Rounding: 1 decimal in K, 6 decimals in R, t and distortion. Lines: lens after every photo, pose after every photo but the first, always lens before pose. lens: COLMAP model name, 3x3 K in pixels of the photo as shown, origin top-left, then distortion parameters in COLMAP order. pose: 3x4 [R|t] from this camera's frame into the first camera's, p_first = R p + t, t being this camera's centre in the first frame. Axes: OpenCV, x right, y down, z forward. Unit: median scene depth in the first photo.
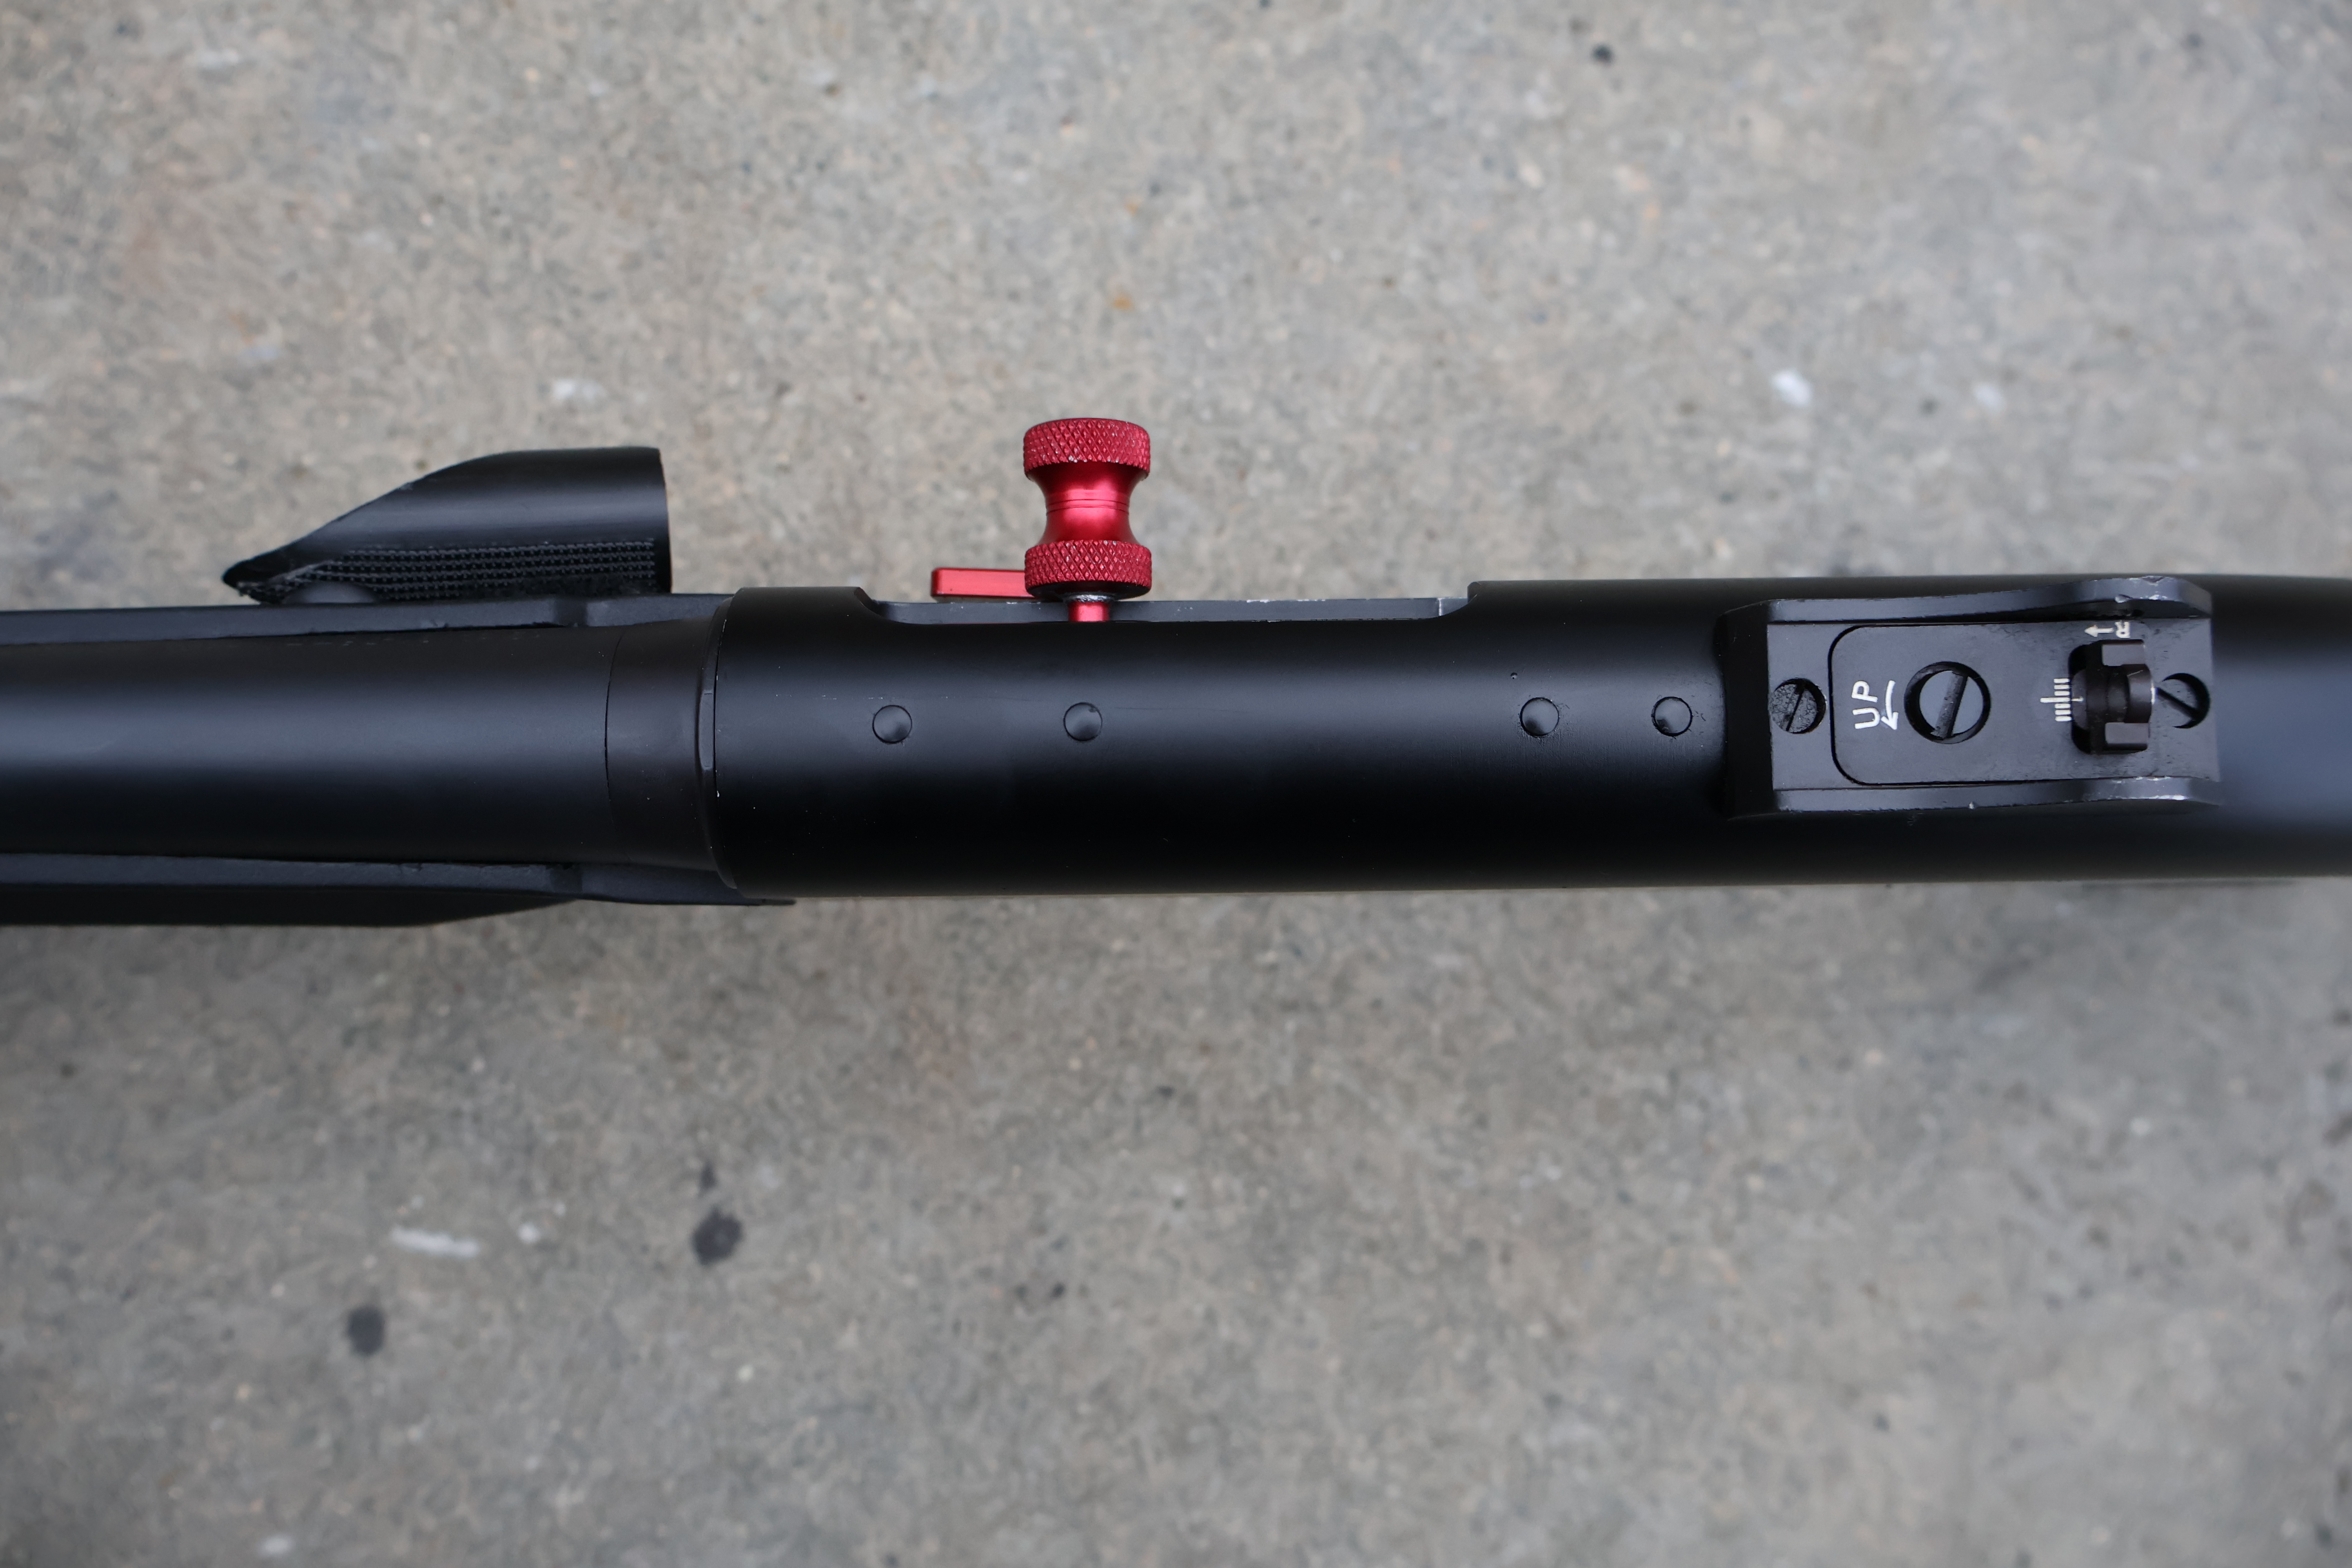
lens RADIAL K [[1925.0, 0, 1175.0], [0, 1925.0, 799.3], [0, 0, 1]] dist [-0.000134, 0.000859]
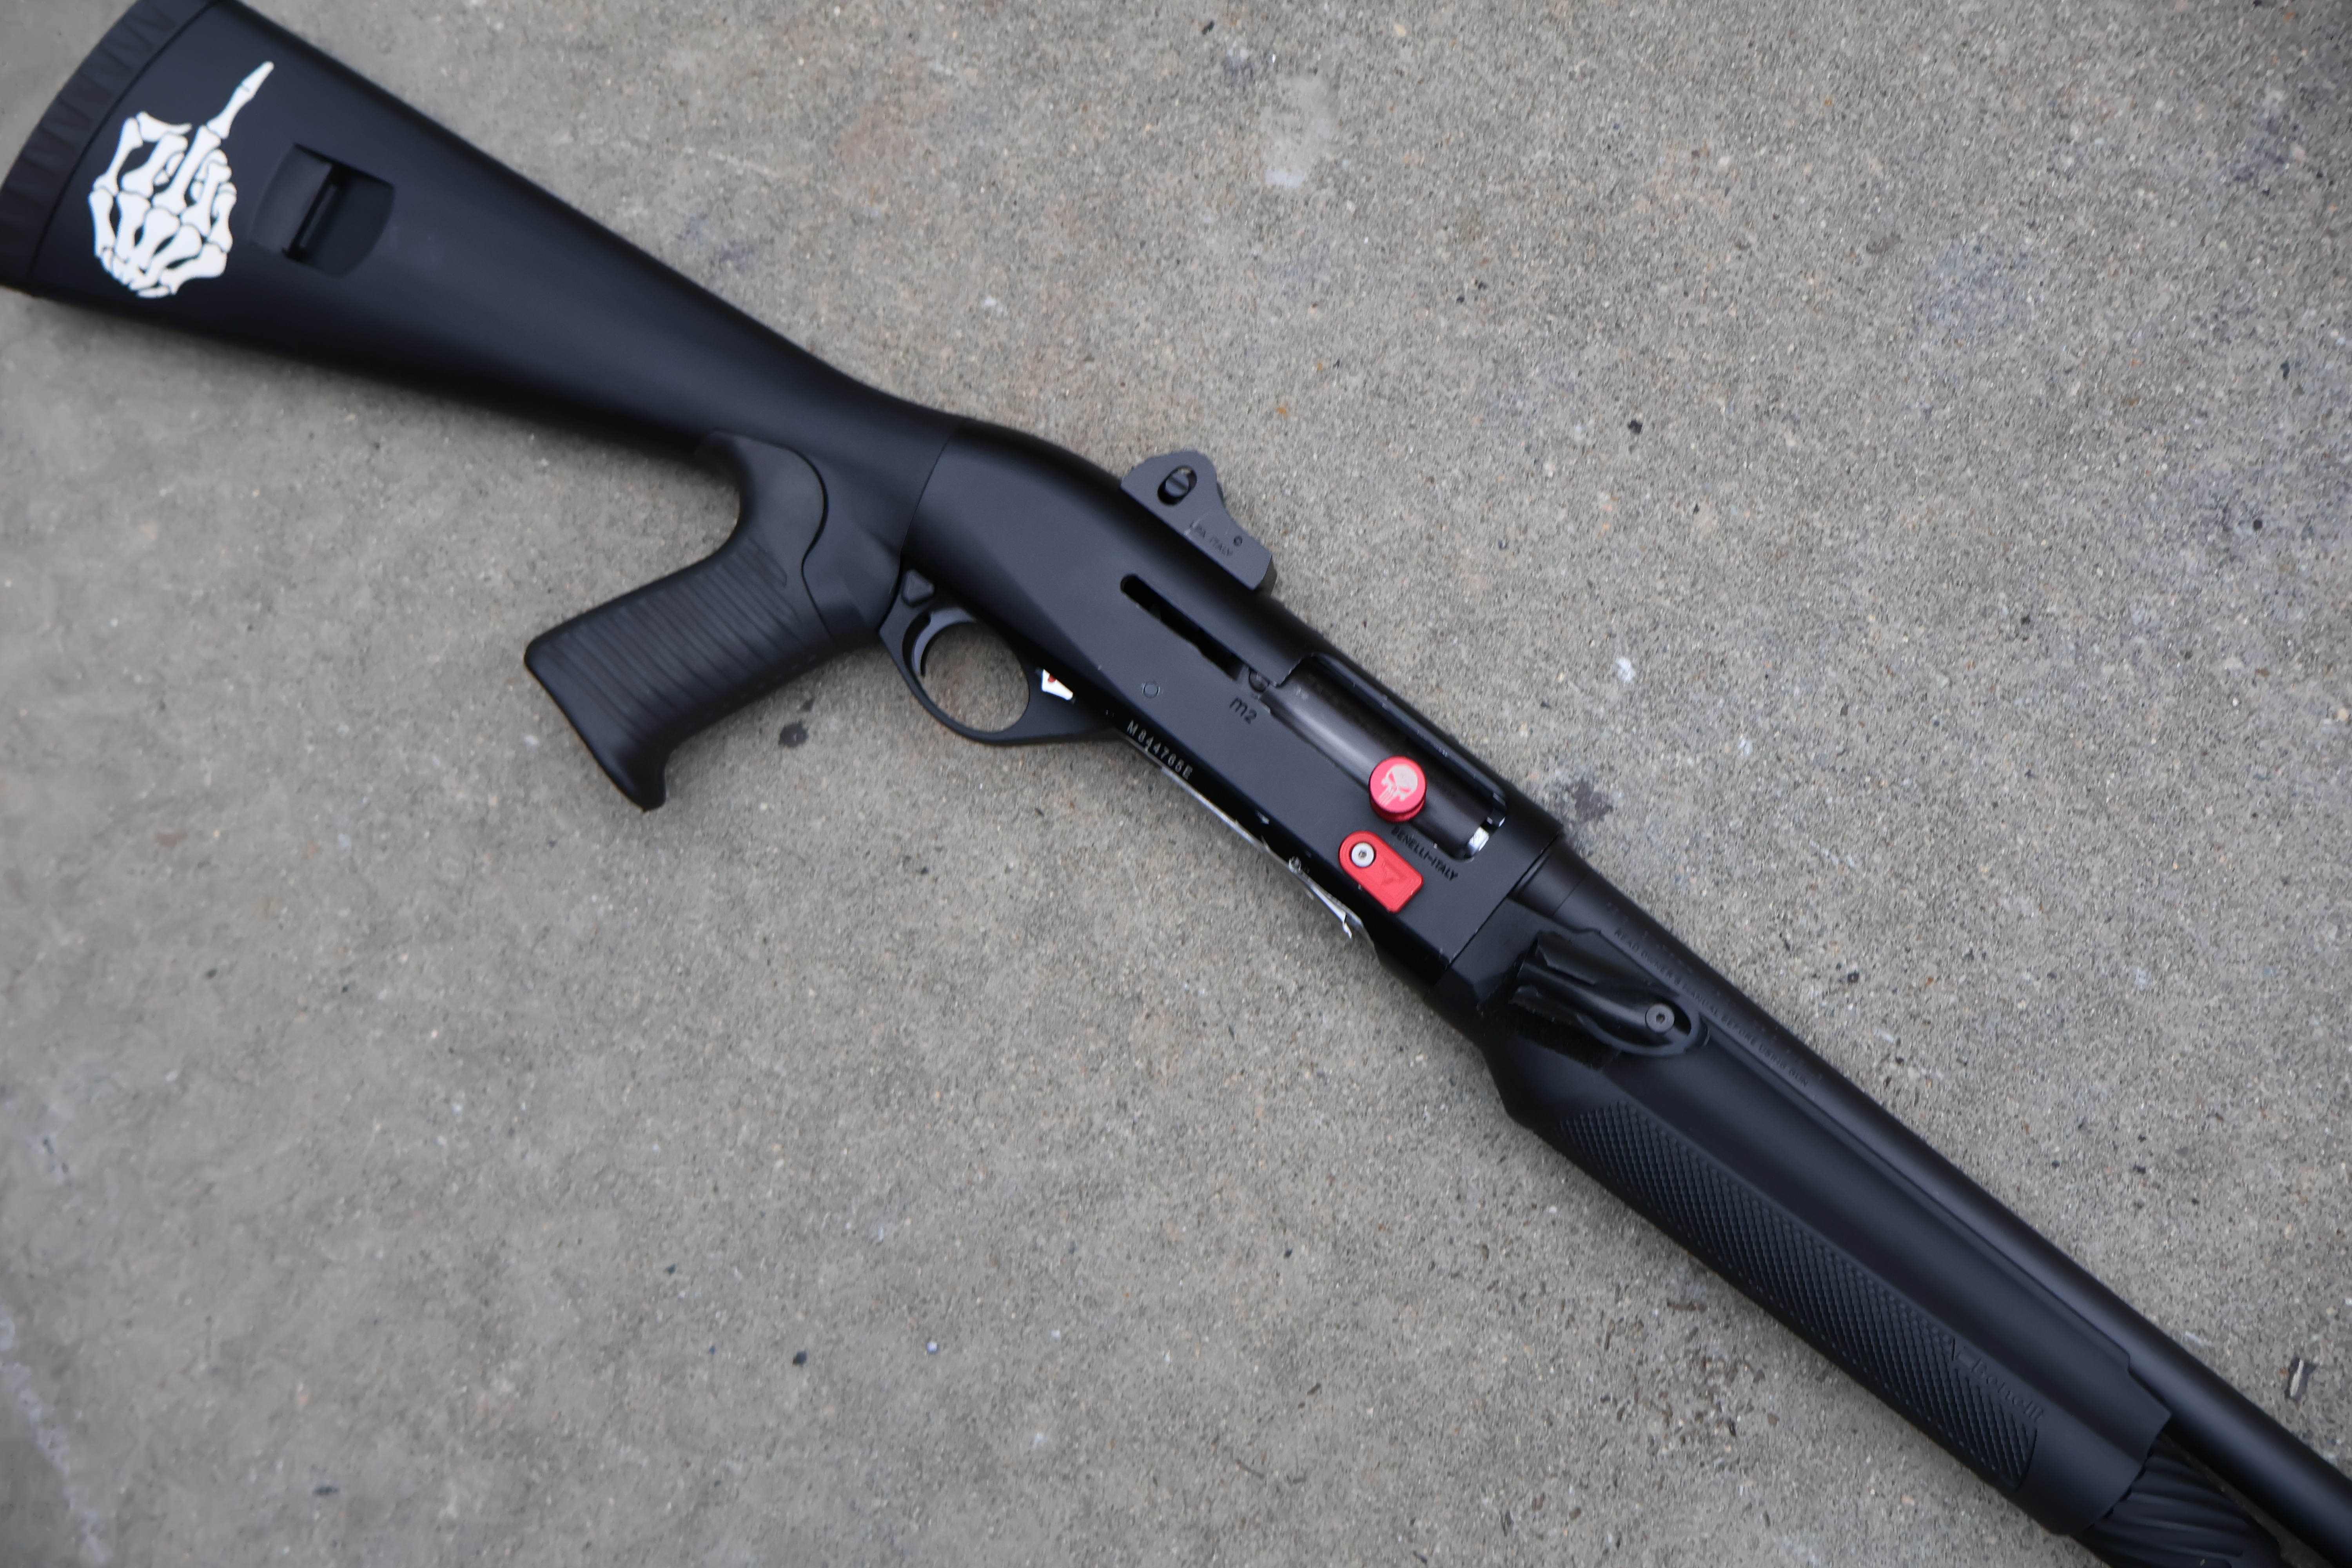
lens RADIAL K [[1925.0, 0, 1169.1], [0, 1925.0, 787.3], [0, 0, 1]] dist [-0.000134, 0.000859]
pose [[0.784740, 0.529095, -0.322865, 0.616659], [-0.550969, 0.834067, 0.027668, 0.023416], [0.283930, 0.156177, 0.946041, -0.569269]]
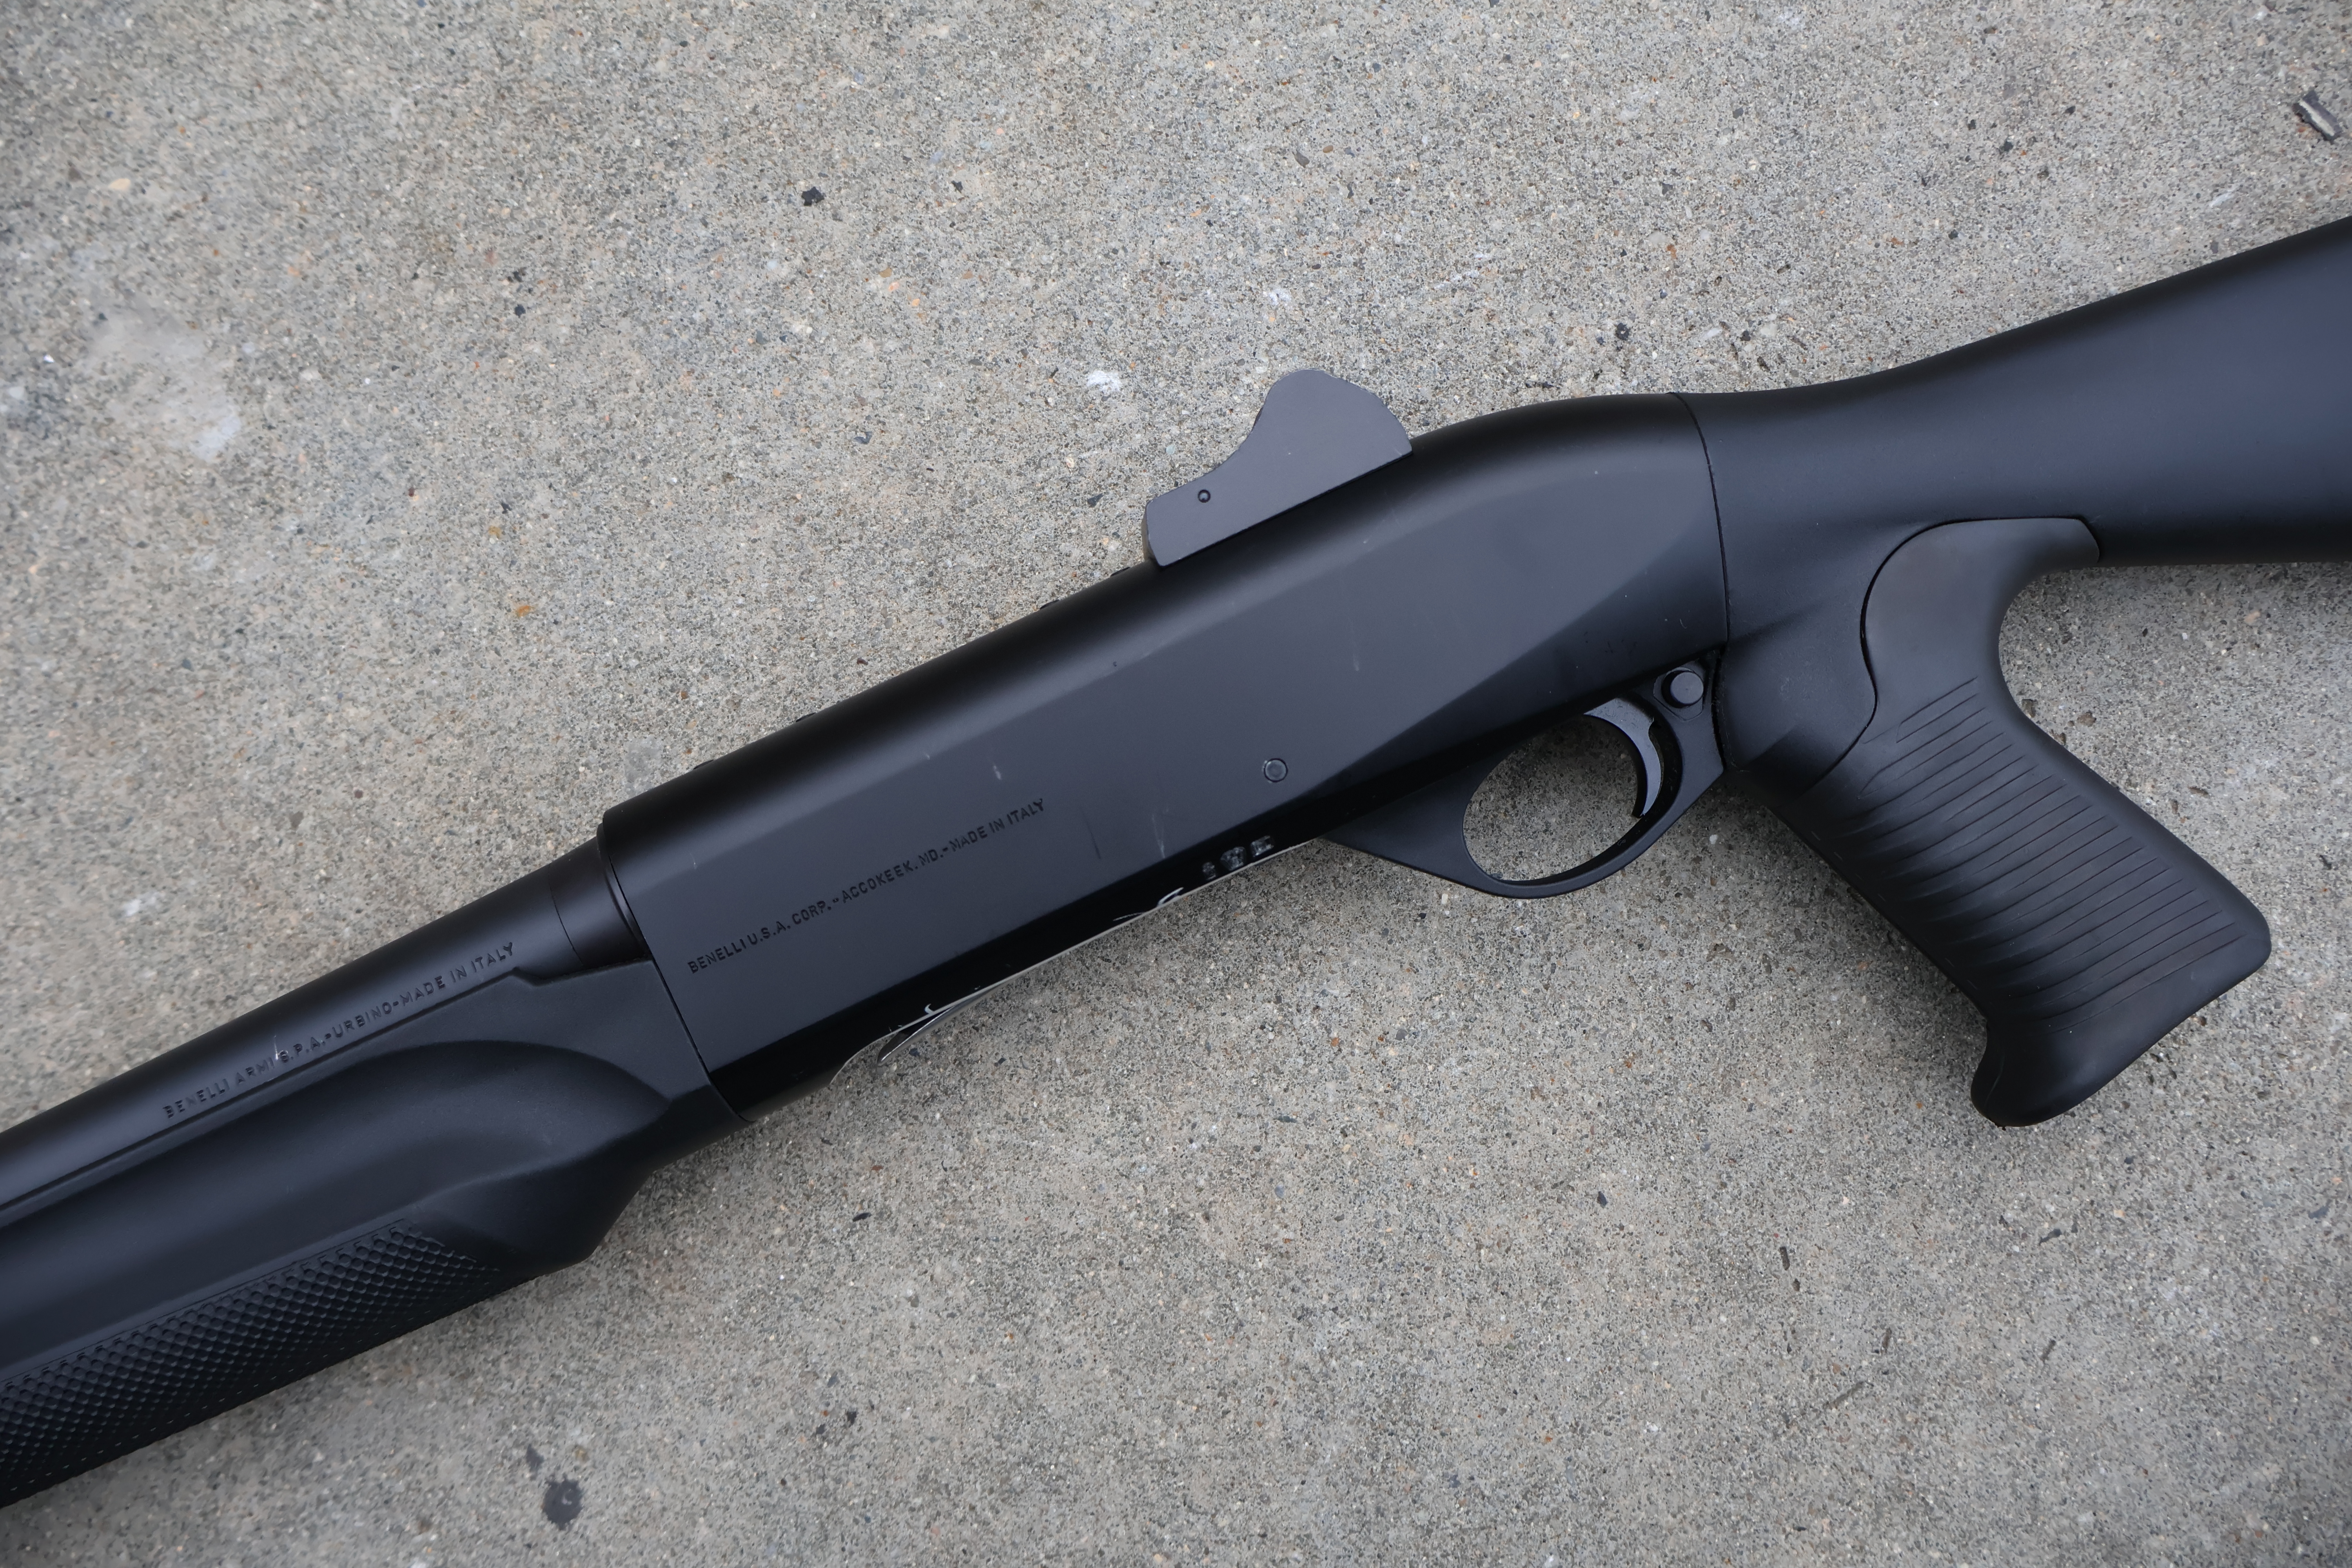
lens RADIAL K [[1925.0, 0, 1164.4], [0, 1925.0, 795.3], [0, 0, 1]] dist [-0.000134, 0.000859]
pose [[0.883367, -0.454198, -0.115616, 0.393323], [0.455364, 0.890130, -0.017662, 0.032310], [0.110935, -0.037045, 0.993137, -0.093246]]
